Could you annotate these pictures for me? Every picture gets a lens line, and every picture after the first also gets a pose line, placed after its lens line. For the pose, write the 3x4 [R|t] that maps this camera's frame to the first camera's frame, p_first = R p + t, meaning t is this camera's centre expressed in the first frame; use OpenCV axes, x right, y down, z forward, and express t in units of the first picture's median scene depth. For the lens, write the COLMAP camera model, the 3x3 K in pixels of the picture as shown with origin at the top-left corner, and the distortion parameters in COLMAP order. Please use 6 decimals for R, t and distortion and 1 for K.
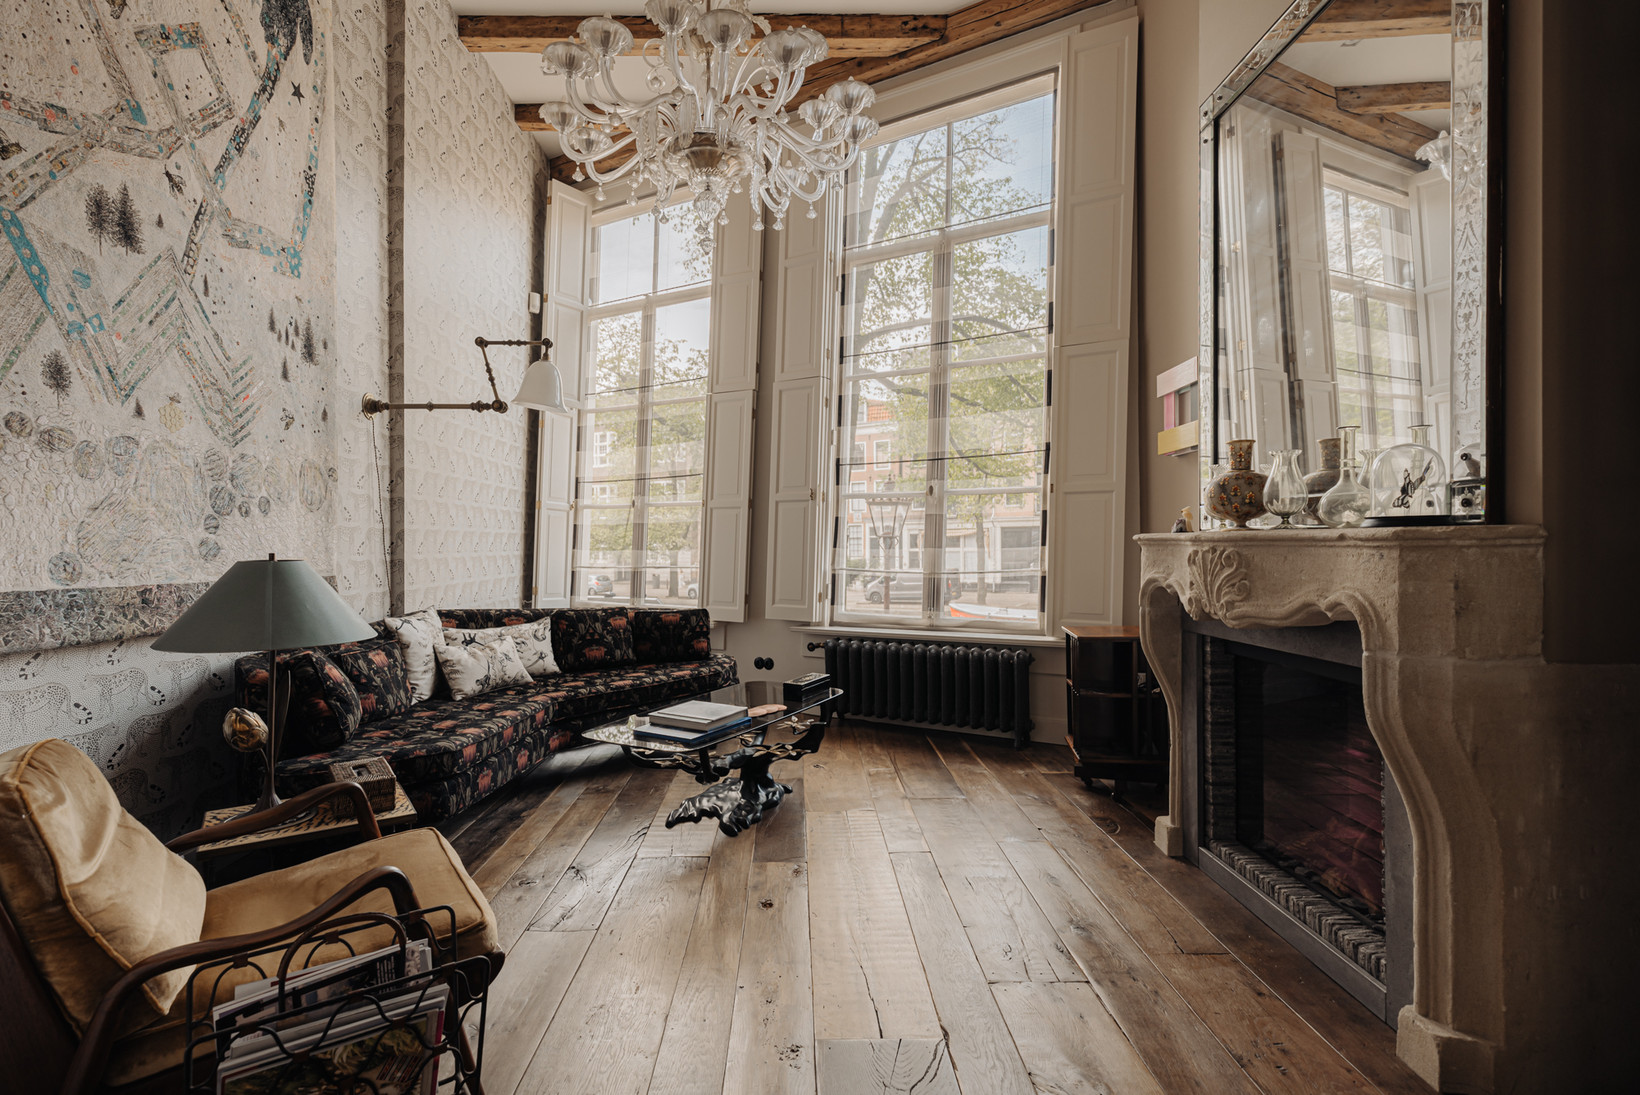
lens RADIAL K [[788.4, 0, 820.0], [0, 788.4, 547.5], [0, 0, 1]] dist [0.003128, -0.000314]
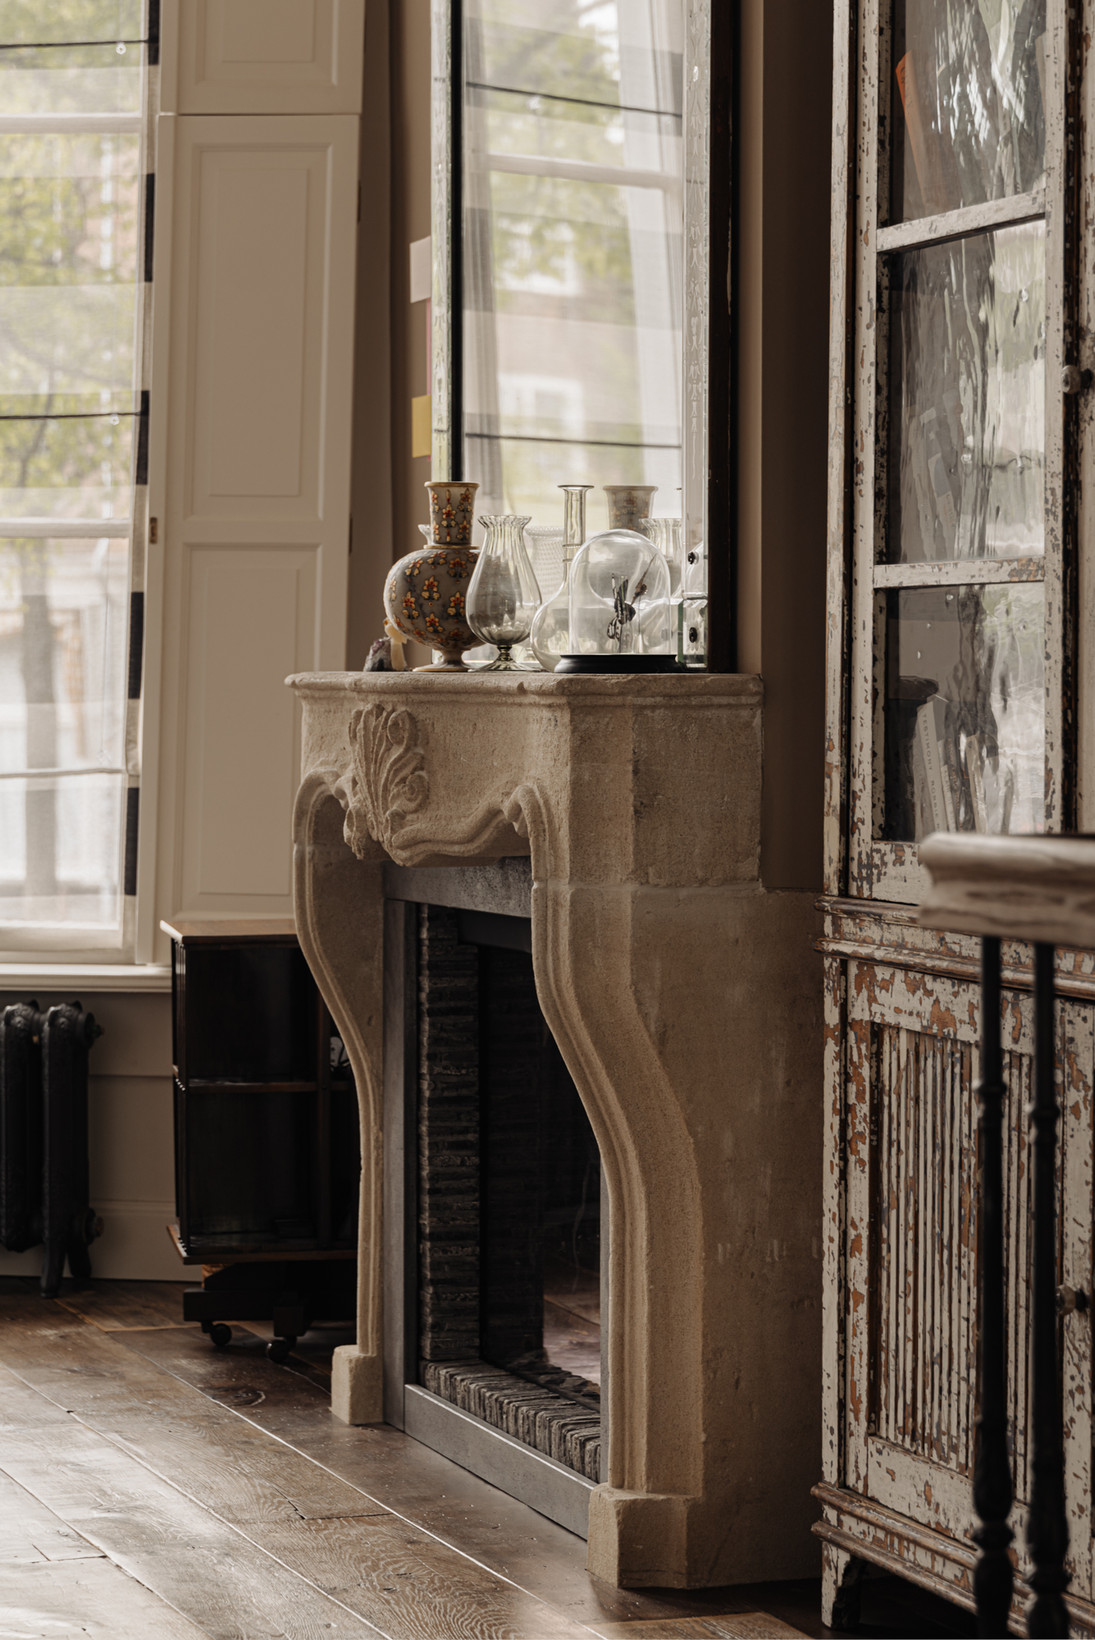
lens RADIAL K [[4124.2, 0, 547.5], [0, 4124.2, 820.0], [0, 0, 1]] dist [-0.015770, -0.075771]
pose [[0.949275, 0.005125, 0.314406, -0.063230], [-0.014116, 0.999554, 0.026324, 0.000726], [-0.314131, -0.029427, 0.948923, -0.445865]]
